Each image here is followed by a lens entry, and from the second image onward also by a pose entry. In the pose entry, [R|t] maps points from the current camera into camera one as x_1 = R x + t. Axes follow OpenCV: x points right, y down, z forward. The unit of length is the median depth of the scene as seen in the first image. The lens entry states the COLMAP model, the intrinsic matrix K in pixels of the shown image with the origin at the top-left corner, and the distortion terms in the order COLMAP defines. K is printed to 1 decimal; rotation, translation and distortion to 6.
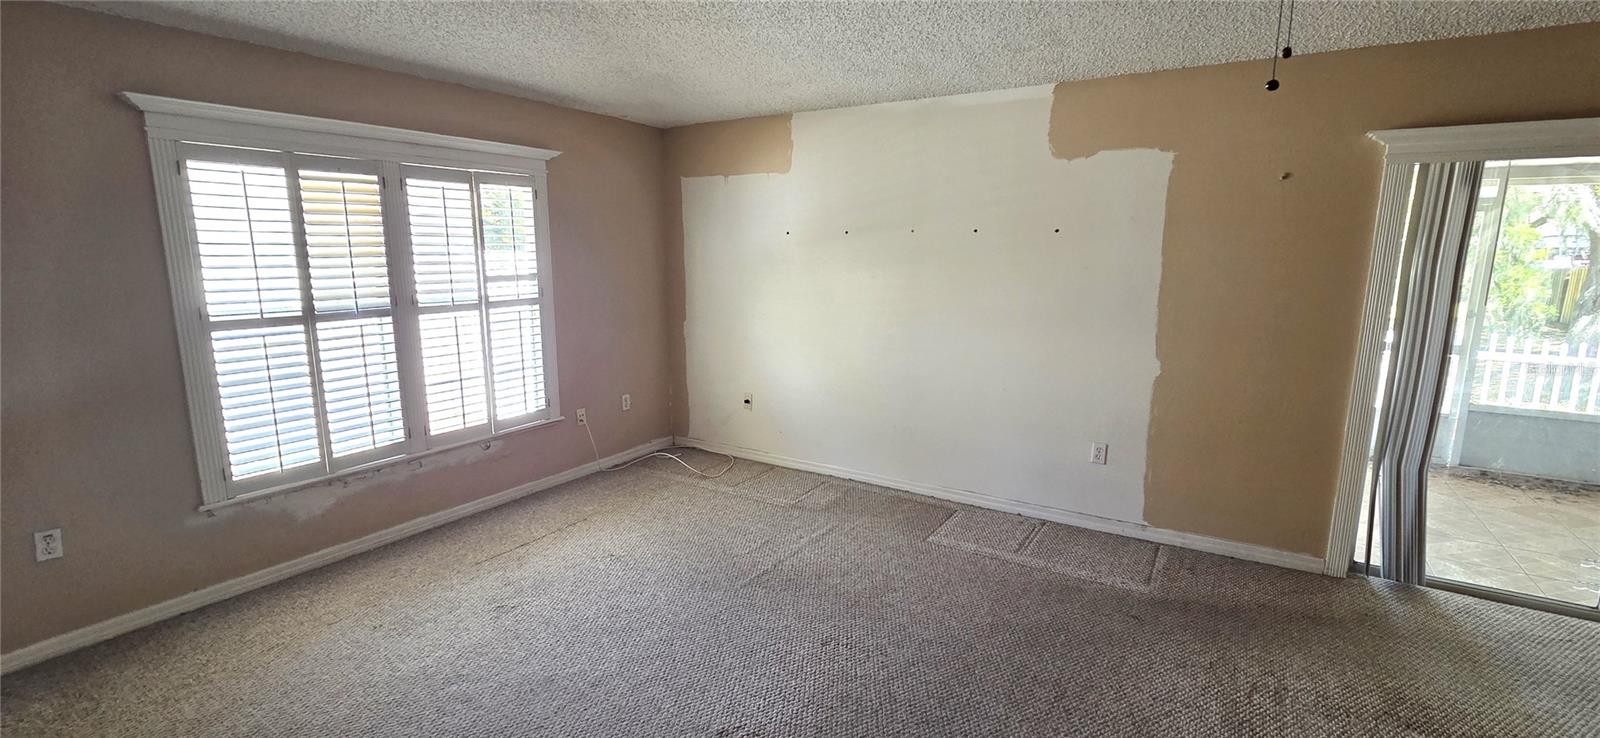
lens RADIAL K [[694.4, 0, 800.0], [0, 694.4, 369.0], [0, 0, 1]] dist [0.000876, -0.000125]
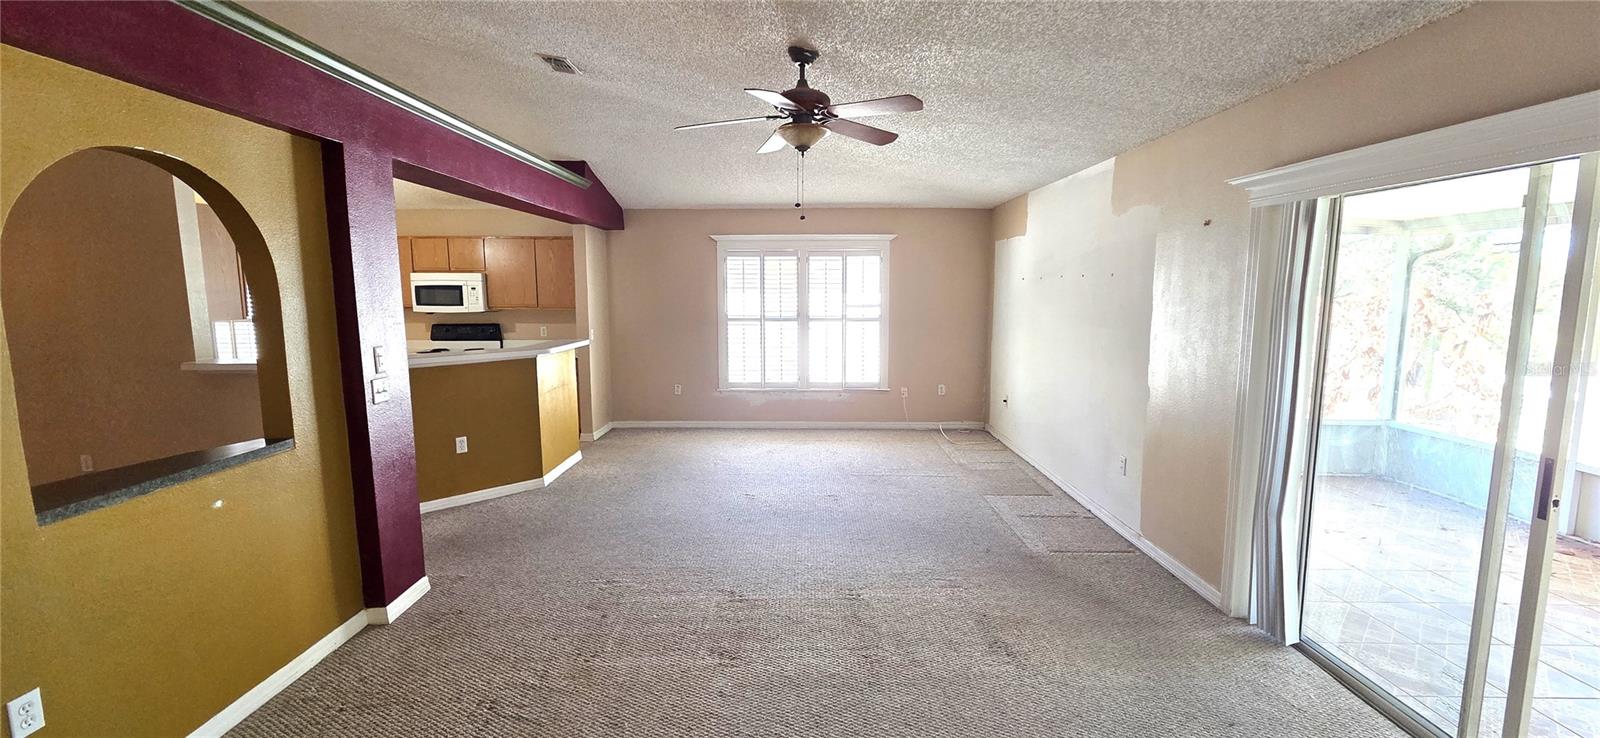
lens RADIAL K [[651.2, 0, 792.2], [0, 651.2, 370.0], [0, 0, 1]] dist [0.003609, -0.003187]
pose [[0.520654, 0.101986, -0.847655, 1.154123], [-0.146118, 0.988836, 0.029223, 0.015628], [0.841172, 0.108642, 0.529743, -0.055886]]
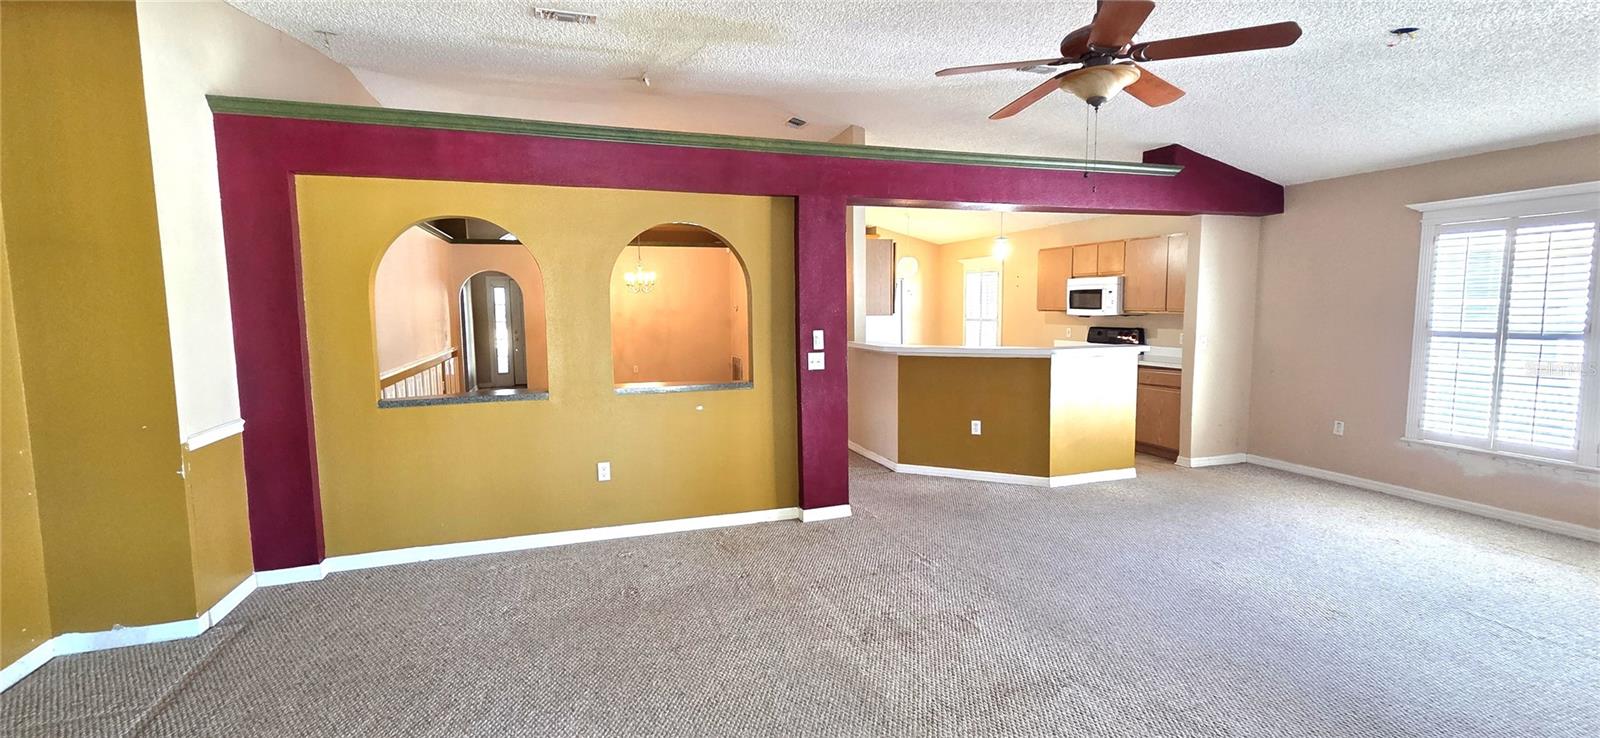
lens RADIAL K [[676.2, 0, 800.0], [0, 676.2, 369.0], [0, 0, 1]] dist [0.002361, 0.000501]
pose [[-0.628159, 0.078401, -0.774125, 1.163287], [-0.126922, 0.971260, 0.201356, -0.096713], [0.767664, 0.224737, -0.600155, 0.711110]]
